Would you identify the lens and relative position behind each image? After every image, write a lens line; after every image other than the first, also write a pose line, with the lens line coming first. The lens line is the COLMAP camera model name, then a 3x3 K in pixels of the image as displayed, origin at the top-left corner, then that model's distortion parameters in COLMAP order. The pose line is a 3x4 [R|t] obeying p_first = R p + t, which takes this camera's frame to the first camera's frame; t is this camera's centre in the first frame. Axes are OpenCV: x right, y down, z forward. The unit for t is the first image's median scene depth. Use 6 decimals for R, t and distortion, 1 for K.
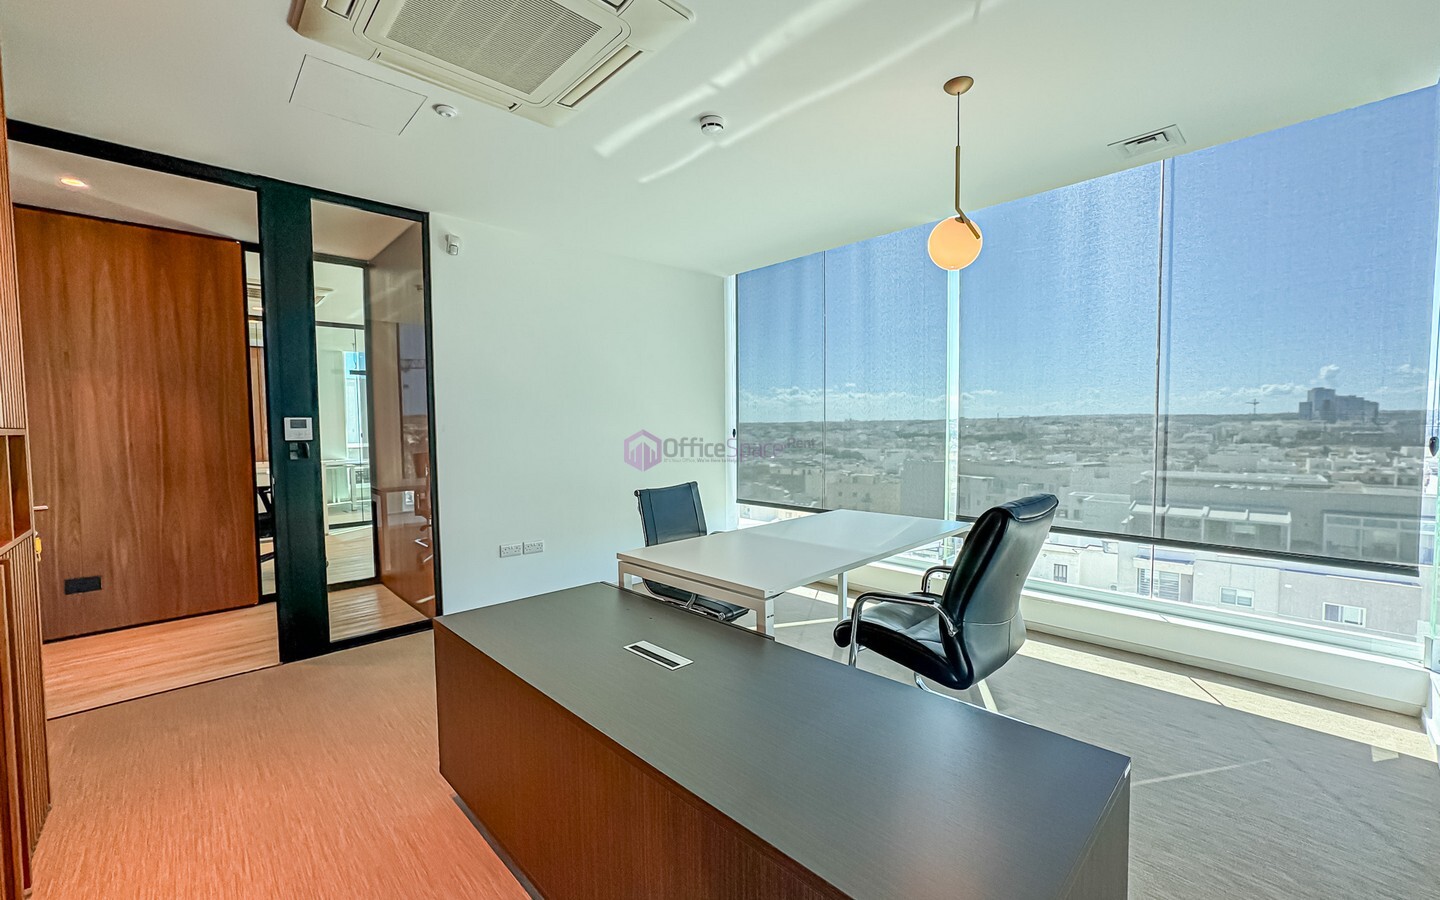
lens RADIAL K [[582.3, 0, 722.3], [0, 582.3, 451.9], [0, 0, 1]] dist [-0.036614, 0.016068]
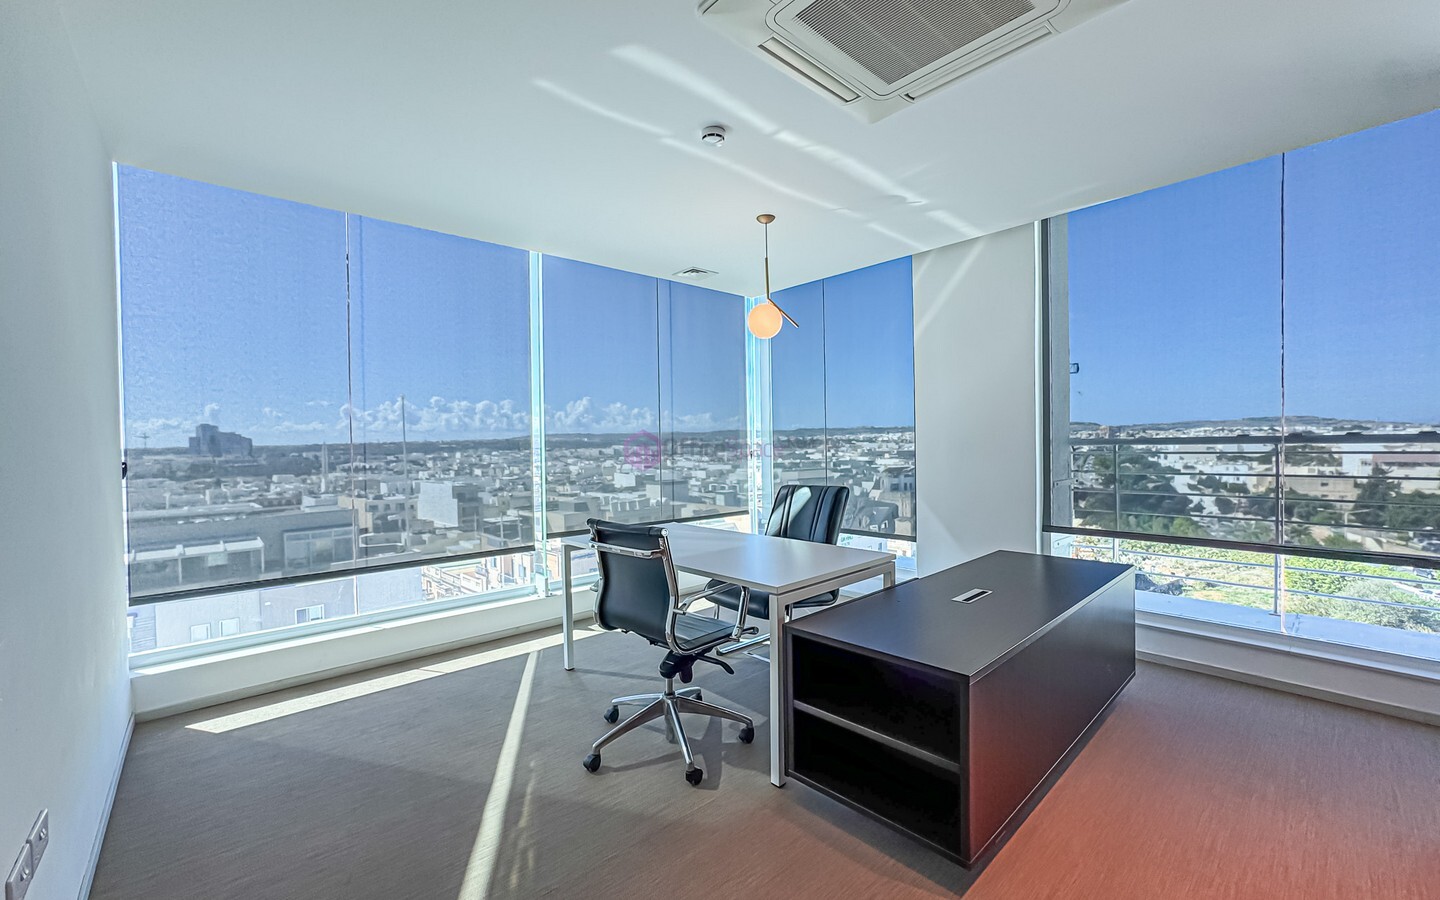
lens RADIAL K [[582.3, 0, 722.3], [0, 582.3, 451.9], [0, 0, 1]] dist [-0.036614, 0.016068]
pose [[0.029298, -0.004510, 0.999561, -0.076286], [0.064562, 0.997910, 0.002610, -0.002587], [-0.997484, 0.064457, 0.029528, 0.075692]]
